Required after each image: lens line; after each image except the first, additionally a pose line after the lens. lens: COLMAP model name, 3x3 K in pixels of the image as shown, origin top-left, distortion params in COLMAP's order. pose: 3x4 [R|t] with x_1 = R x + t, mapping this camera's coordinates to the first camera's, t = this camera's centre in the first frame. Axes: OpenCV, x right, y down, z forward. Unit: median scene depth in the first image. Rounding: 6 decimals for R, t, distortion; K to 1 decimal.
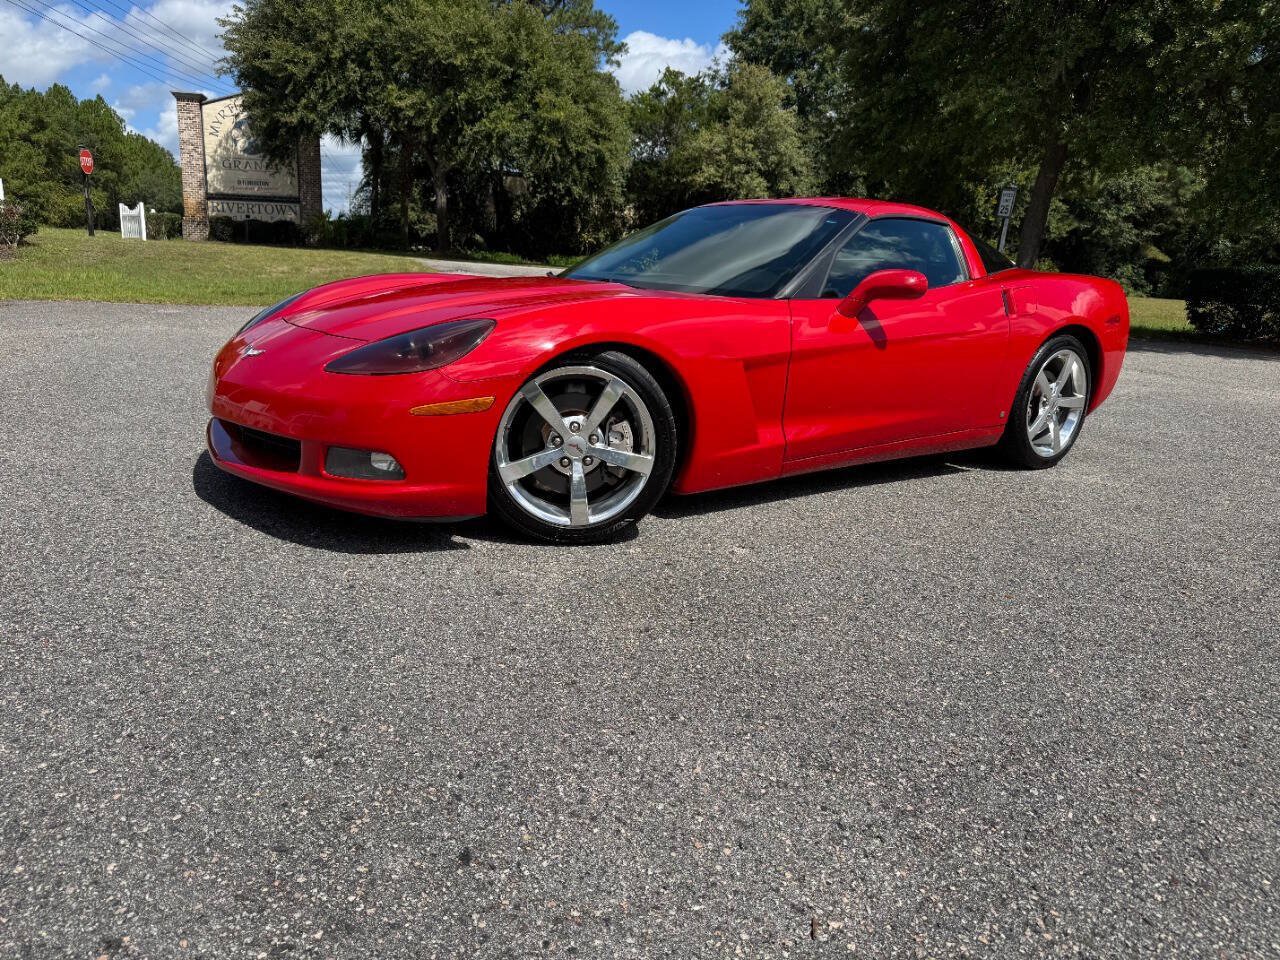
lens RADIAL K [[940.1, 0, 621.3], [0, 940.1, 495.2], [0, 0, 1]] dist [0.083735, -0.105325]
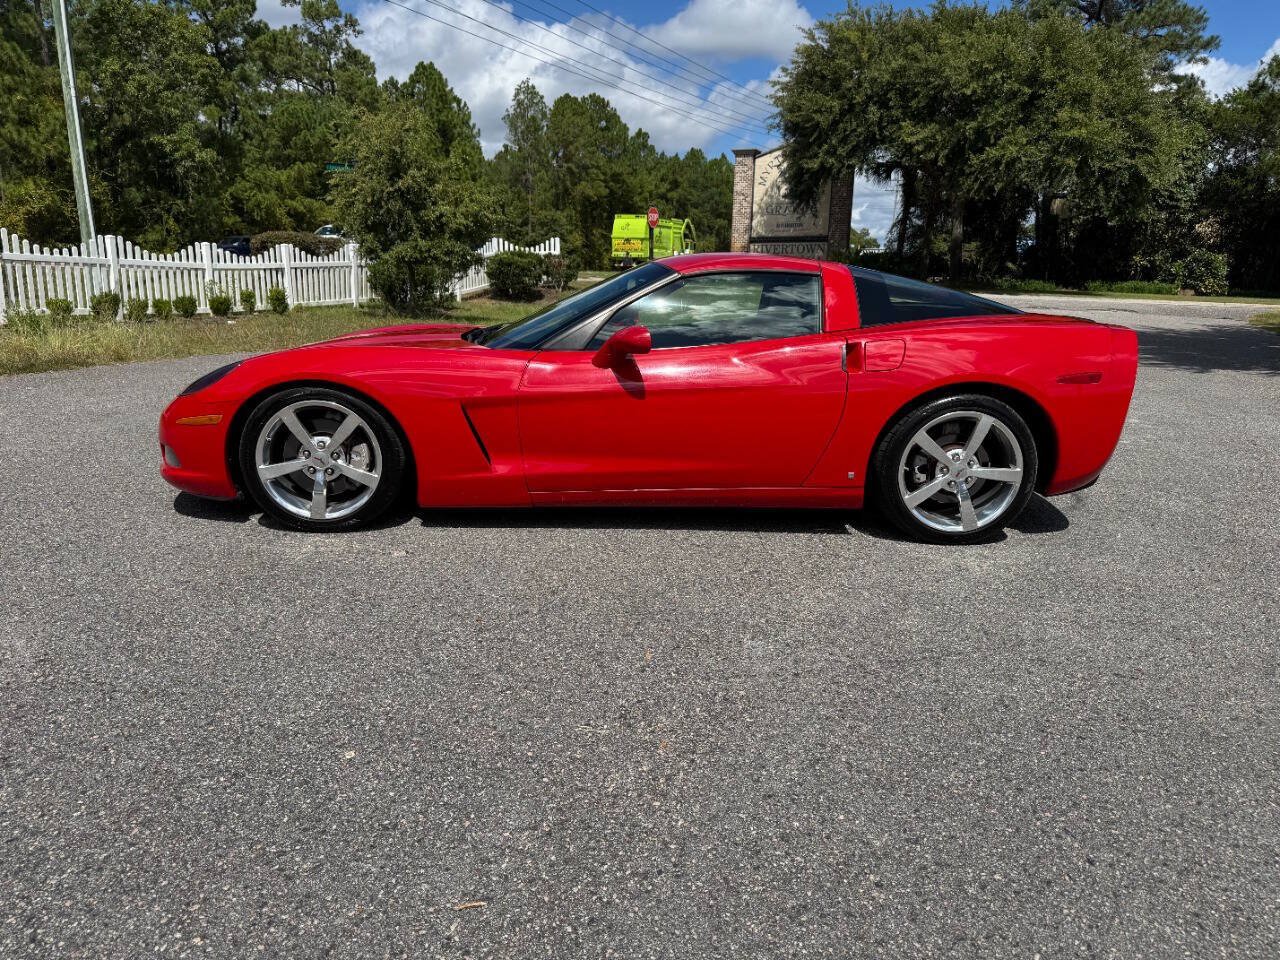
lens RADIAL K [[944.4, 0, 660.3], [0, 944.4, 530.4], [0, 0, 1]] dist [0.012152, -0.006147]
pose [[0.836963, 0.115719, -0.534886, 0.129389], [-0.111901, 0.992925, 0.039716, -0.007145], [0.535698, 0.026613, 0.843990, 0.015032]]
